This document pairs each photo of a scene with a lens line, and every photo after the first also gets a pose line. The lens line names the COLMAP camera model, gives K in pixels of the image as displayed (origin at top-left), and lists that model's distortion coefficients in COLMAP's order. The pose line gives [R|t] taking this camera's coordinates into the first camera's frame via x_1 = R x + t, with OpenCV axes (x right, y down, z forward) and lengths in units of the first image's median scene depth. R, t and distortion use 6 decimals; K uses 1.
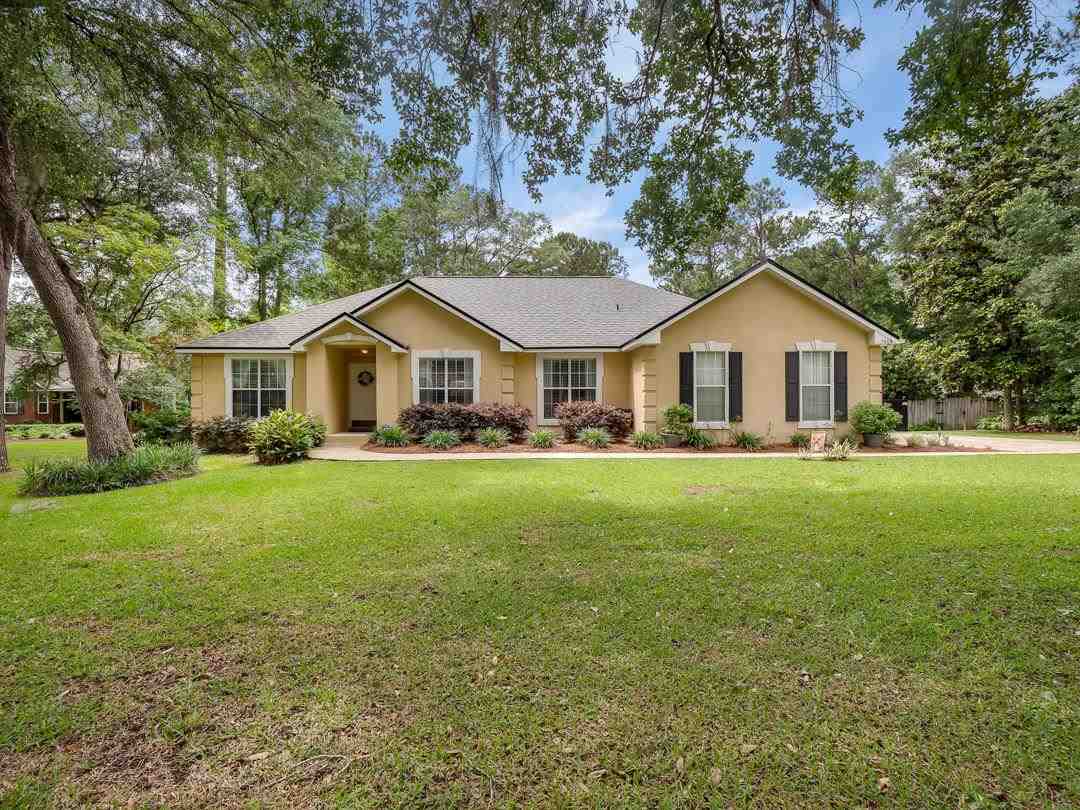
lens RADIAL K [[530.8, 0, 542.2], [0, 530.8, 405.3], [0, 0, 1]] dist [0.003697, -0.001924]
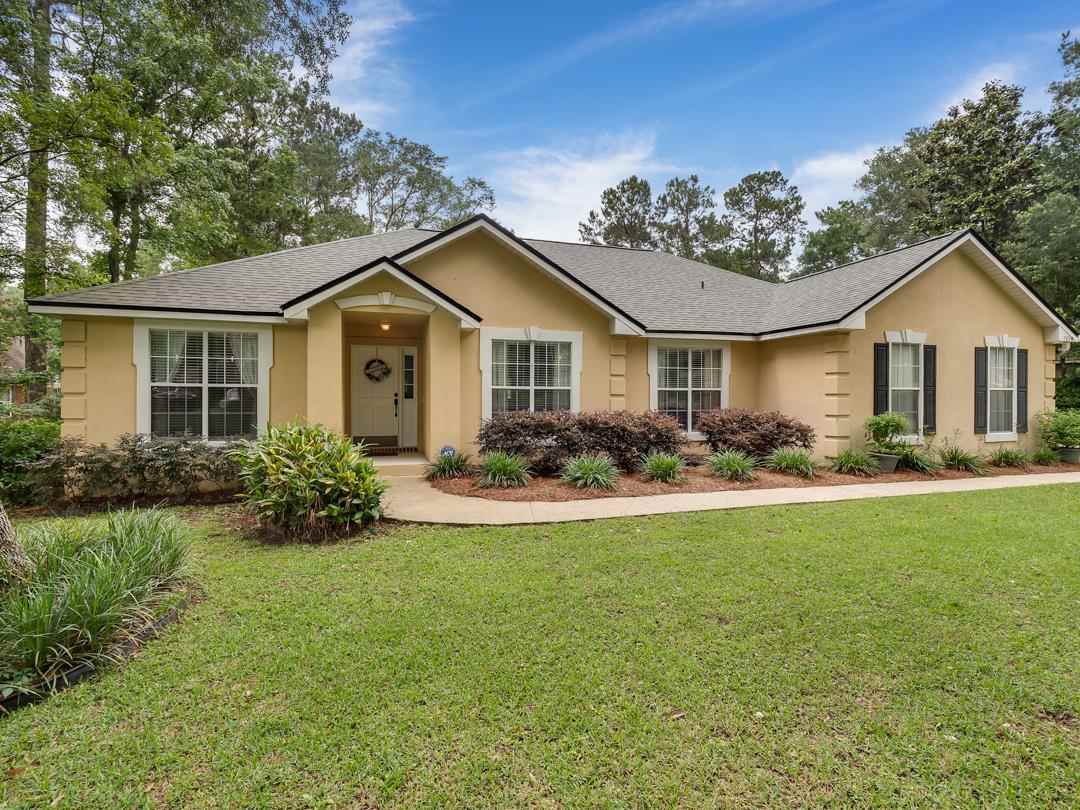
lens RADIAL K [[530.8, 0, 537.3], [0, 530.8, 404.6], [0, 0, 1]] dist [0.003697, -0.001924]
pose [[0.961159, 0.002206, 0.275988, -0.362854], [-0.002711, 0.999995, 0.001449, -0.011884], [-0.275983, -0.002141, 0.961160, 0.379374]]
